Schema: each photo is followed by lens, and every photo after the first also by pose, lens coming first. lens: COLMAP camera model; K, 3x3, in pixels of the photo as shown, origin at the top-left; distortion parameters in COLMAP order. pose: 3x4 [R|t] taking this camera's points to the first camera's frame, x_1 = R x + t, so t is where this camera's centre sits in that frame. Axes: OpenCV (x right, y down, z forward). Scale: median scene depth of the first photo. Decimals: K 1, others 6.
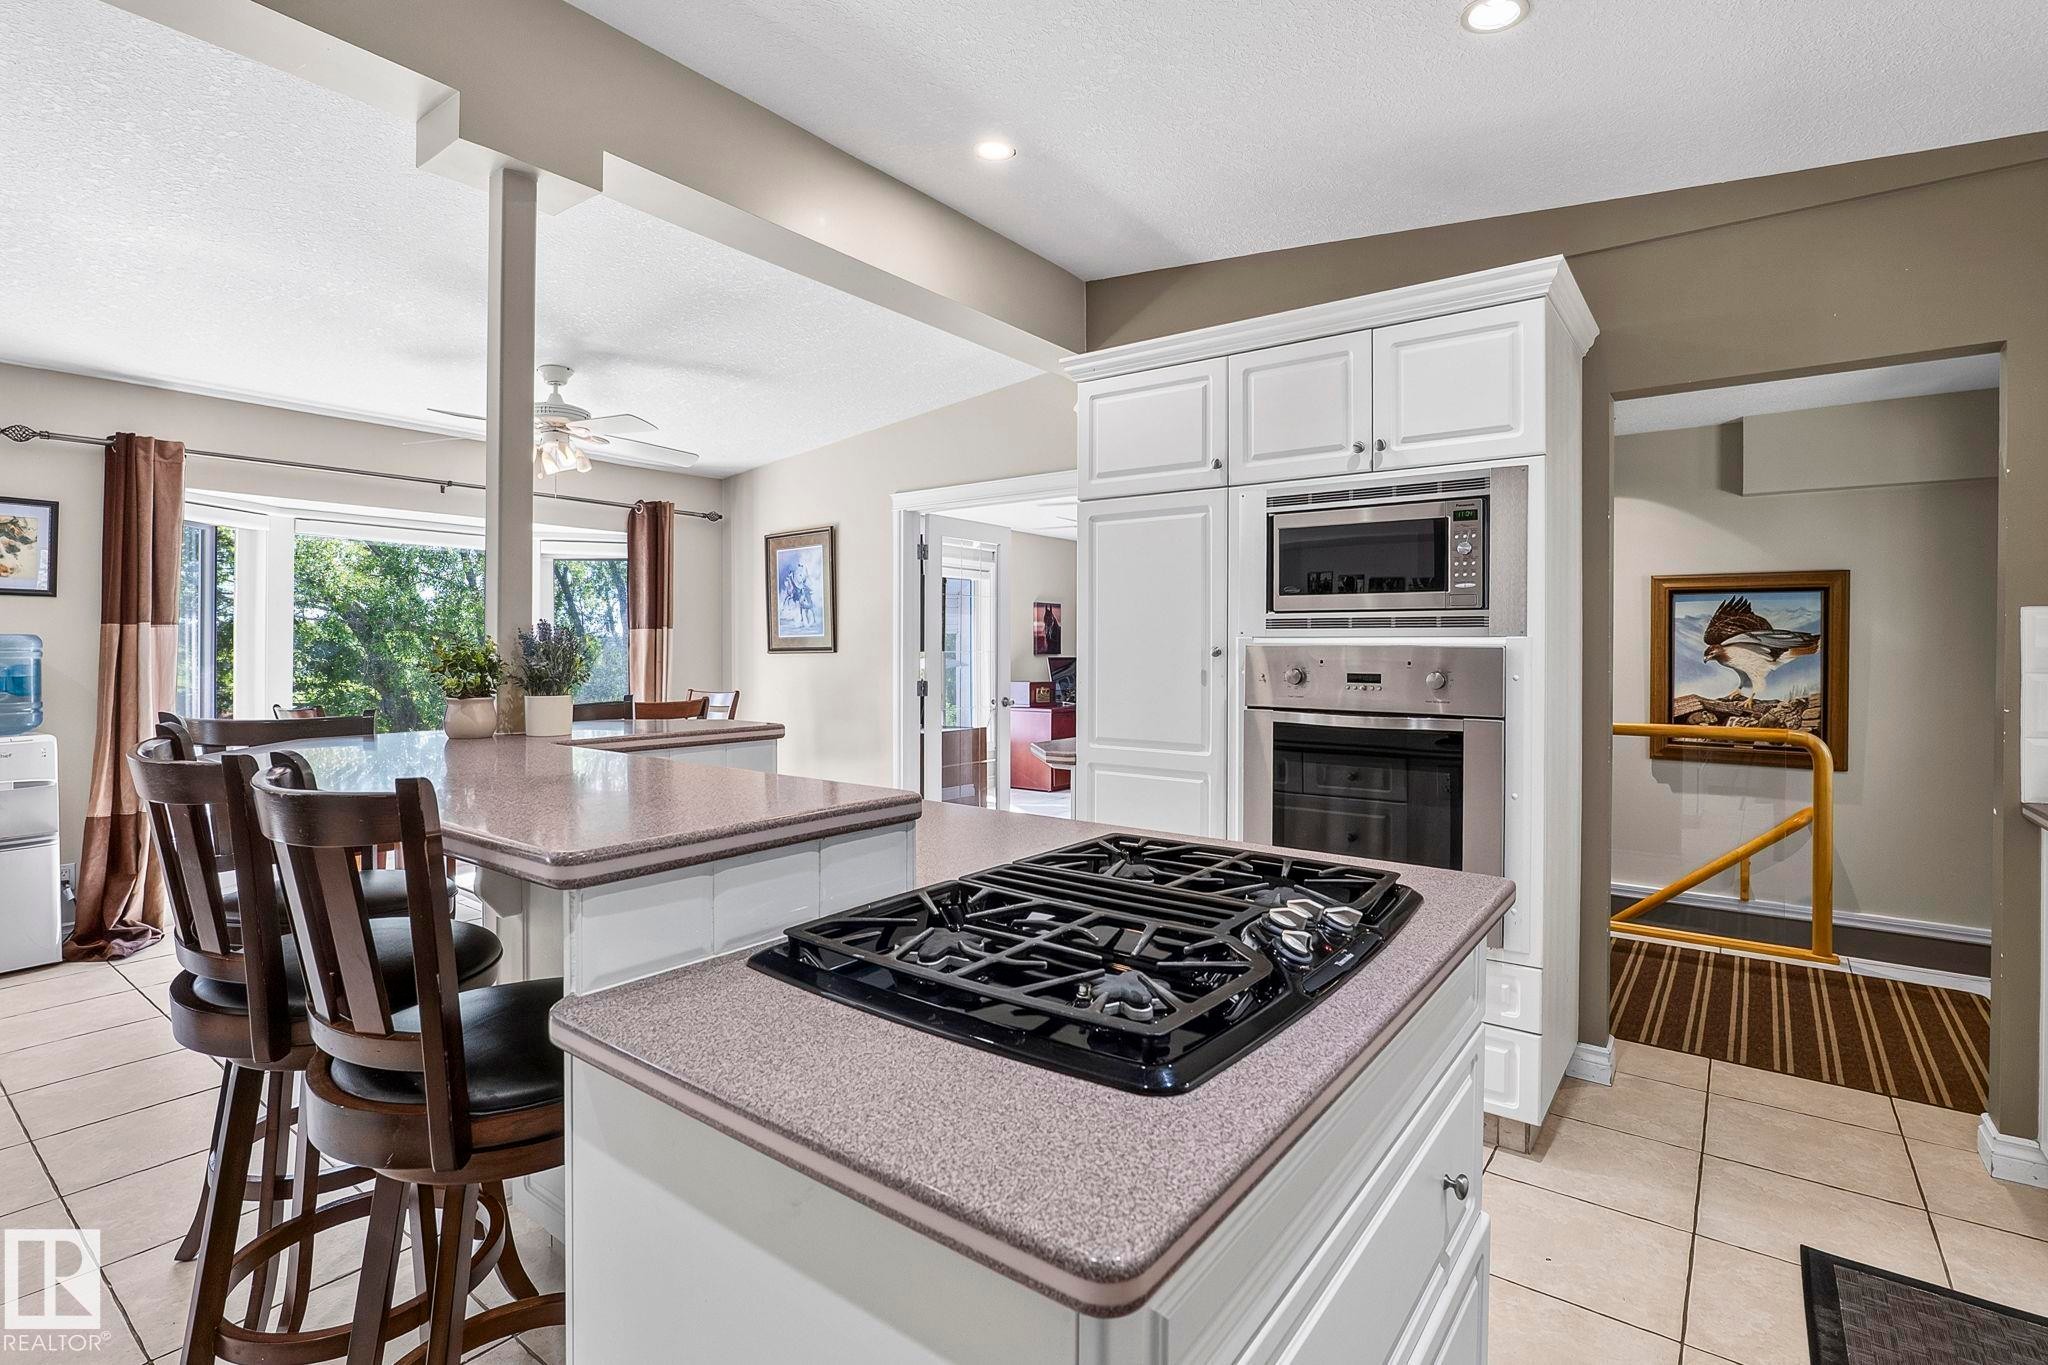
lens RADIAL K [[957.1, 0, 1024.9], [0, 957.1, 645.6], [0, 0, 1]] dist [-0.028449, 0.007210]
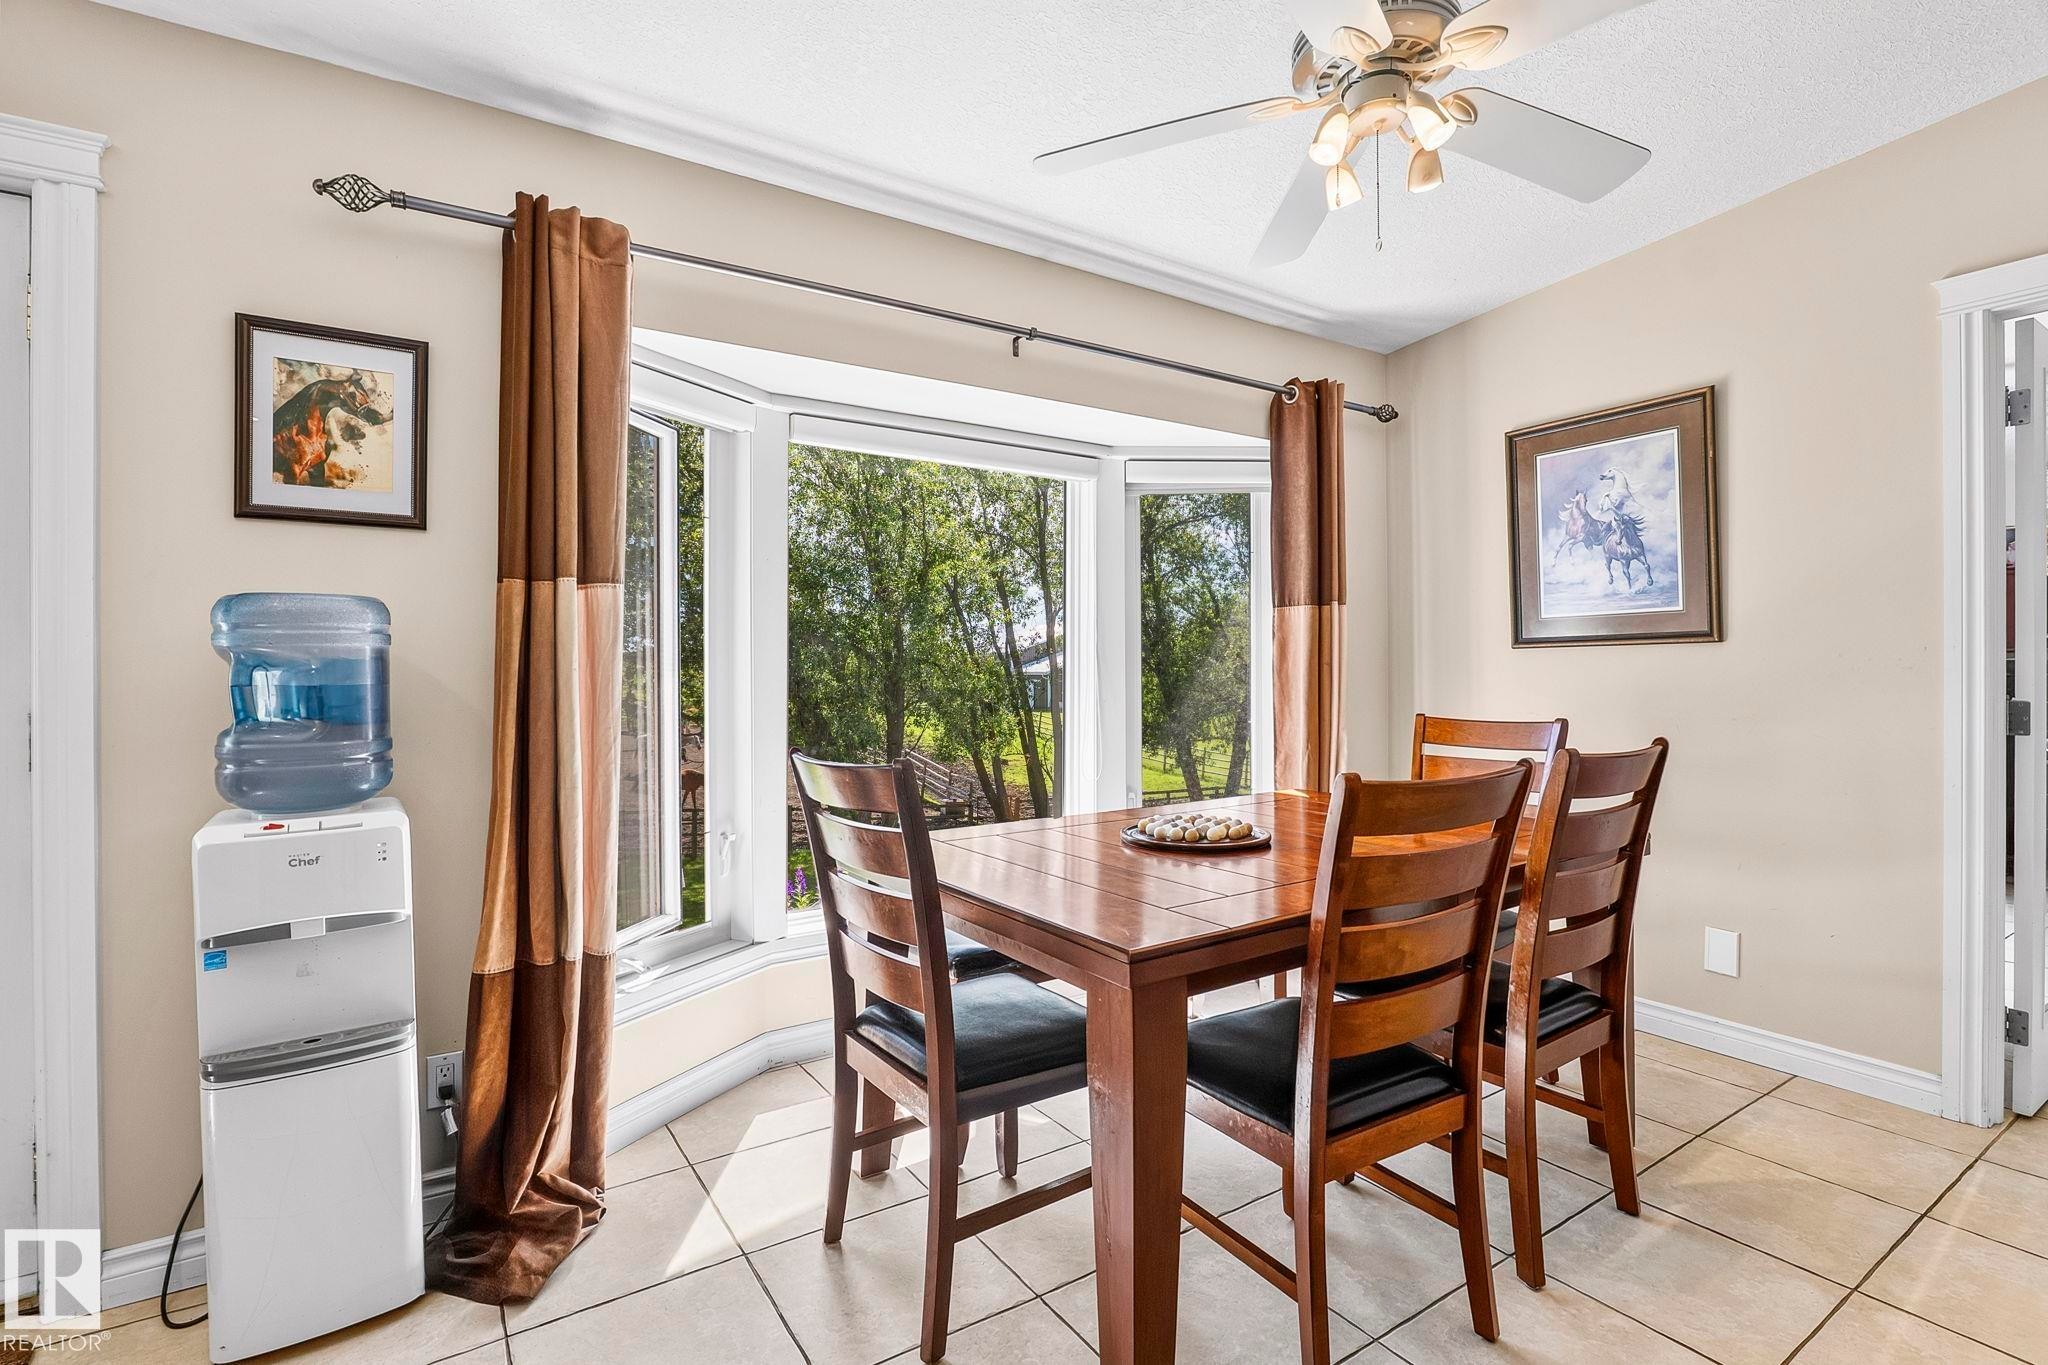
lens RADIAL K [[957.1, 0, 1020.6], [0, 957.1, 667.2], [0, 0, 1]] dist [-0.028449, 0.007210]
pose [[0.939160, -0.006582, -0.343416, -0.539392], [0.008387, 0.999958, 0.003770, 0.022620], [0.343377, -0.006421, 0.939176, 0.609312]]
